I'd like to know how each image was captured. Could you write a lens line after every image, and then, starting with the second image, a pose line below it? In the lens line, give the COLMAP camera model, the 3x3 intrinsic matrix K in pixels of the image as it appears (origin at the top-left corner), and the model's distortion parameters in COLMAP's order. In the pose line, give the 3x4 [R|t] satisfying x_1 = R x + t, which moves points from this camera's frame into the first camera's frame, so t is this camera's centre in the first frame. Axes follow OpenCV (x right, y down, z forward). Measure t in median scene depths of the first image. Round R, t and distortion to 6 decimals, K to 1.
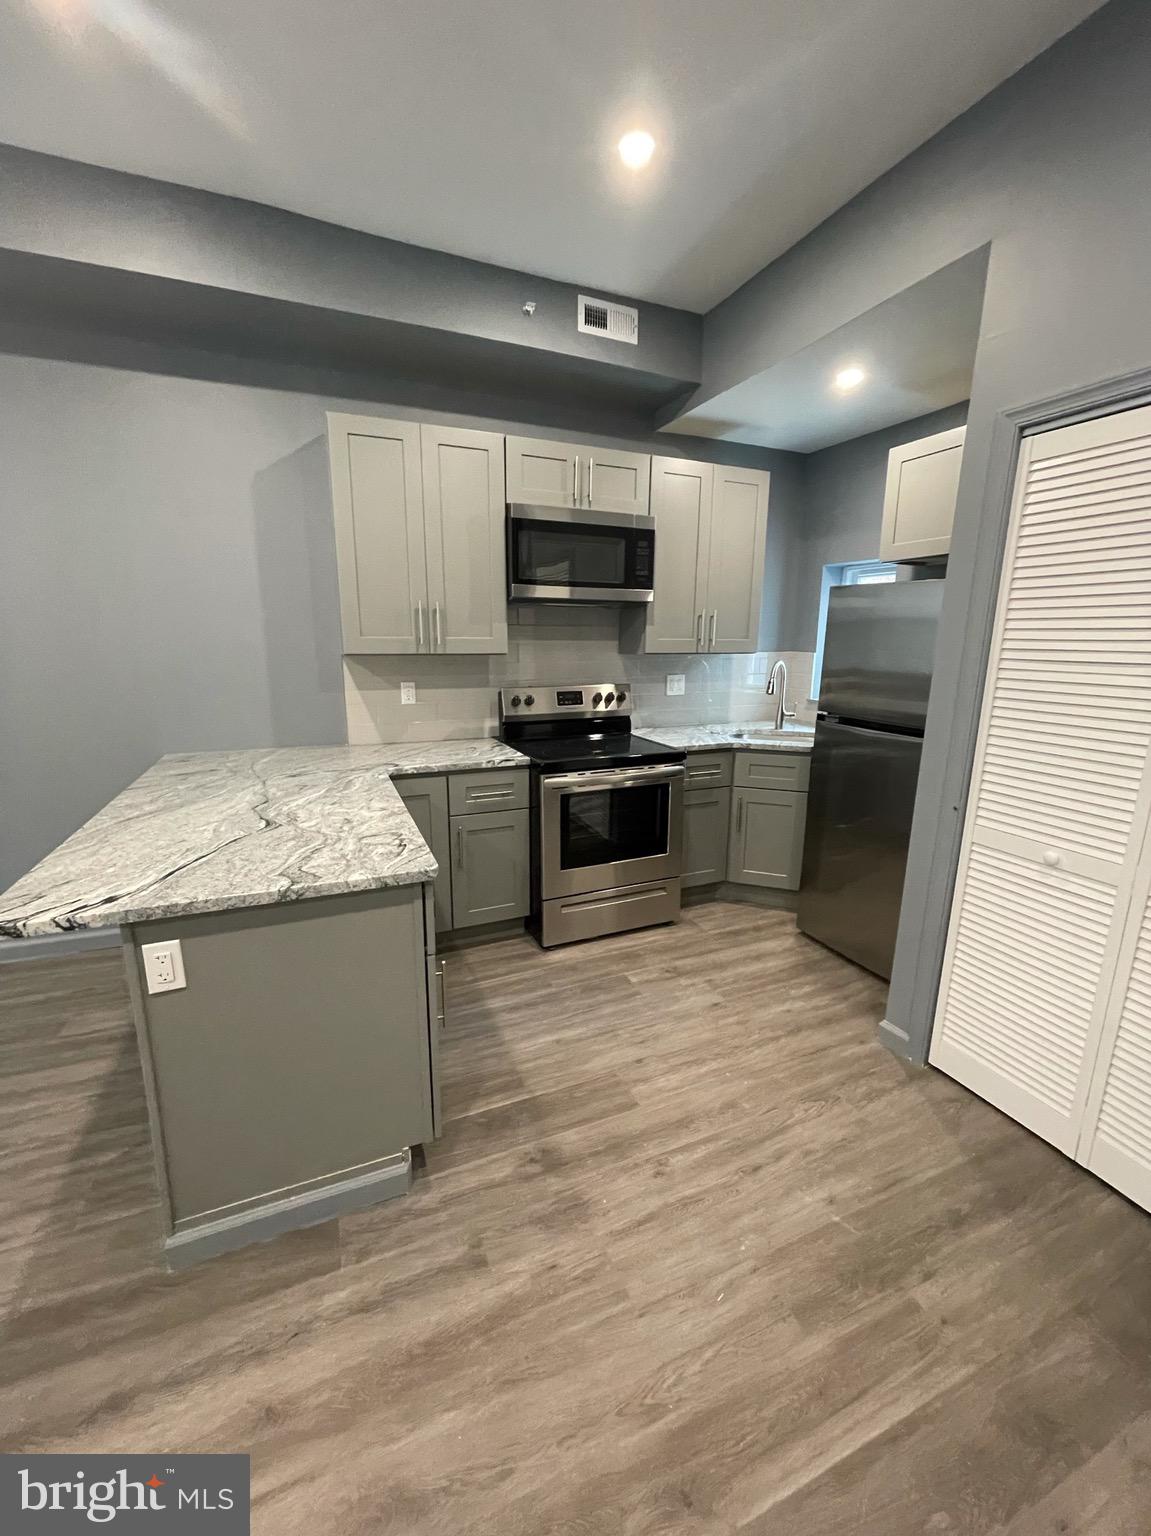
lens RADIAL K [[626.7, 0, 564.9], [0, 626.7, 758.2], [0, 0, 1]] dist [0.000408, 0.000076]
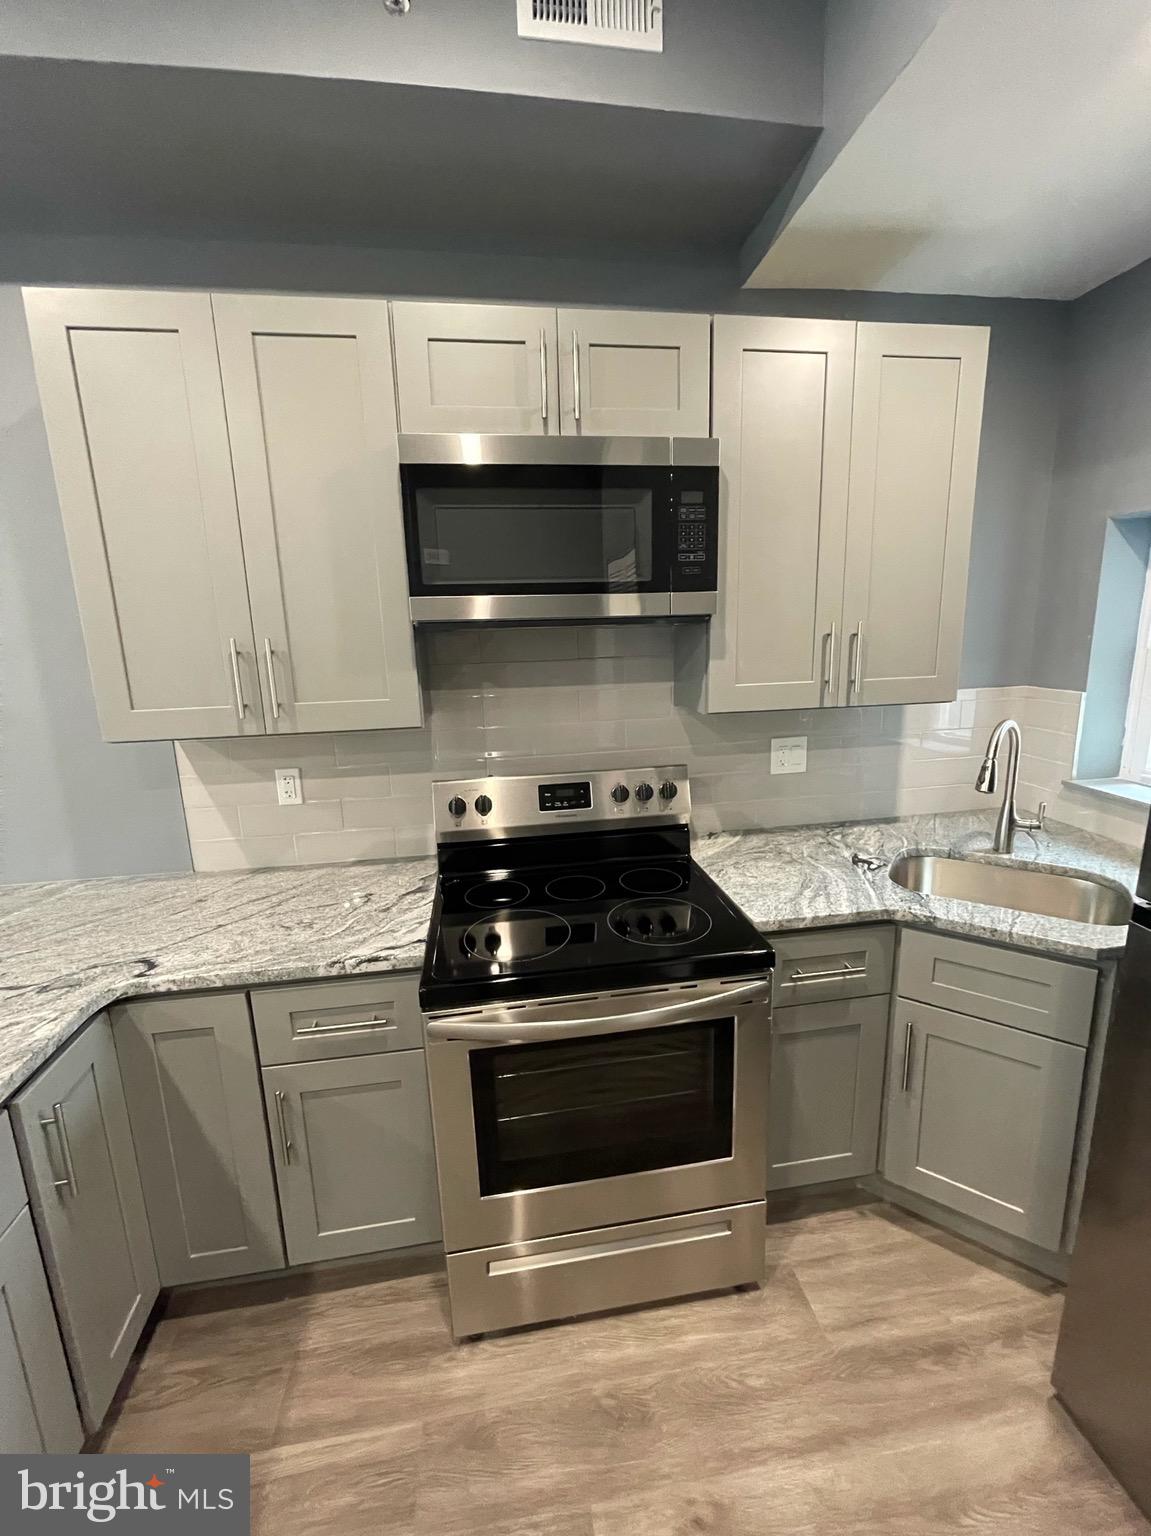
lens RADIAL K [[615.7, 0, 578.2], [0, 615.7, 741.3], [0, 0, 1]] dist [0.001359, -0.000417]
pose [[0.966791, 0.012093, -0.255281, 0.151876], [-0.013743, 0.999895, -0.004682, -0.138839], [0.255198, 0.008035, 0.966855, 0.481918]]
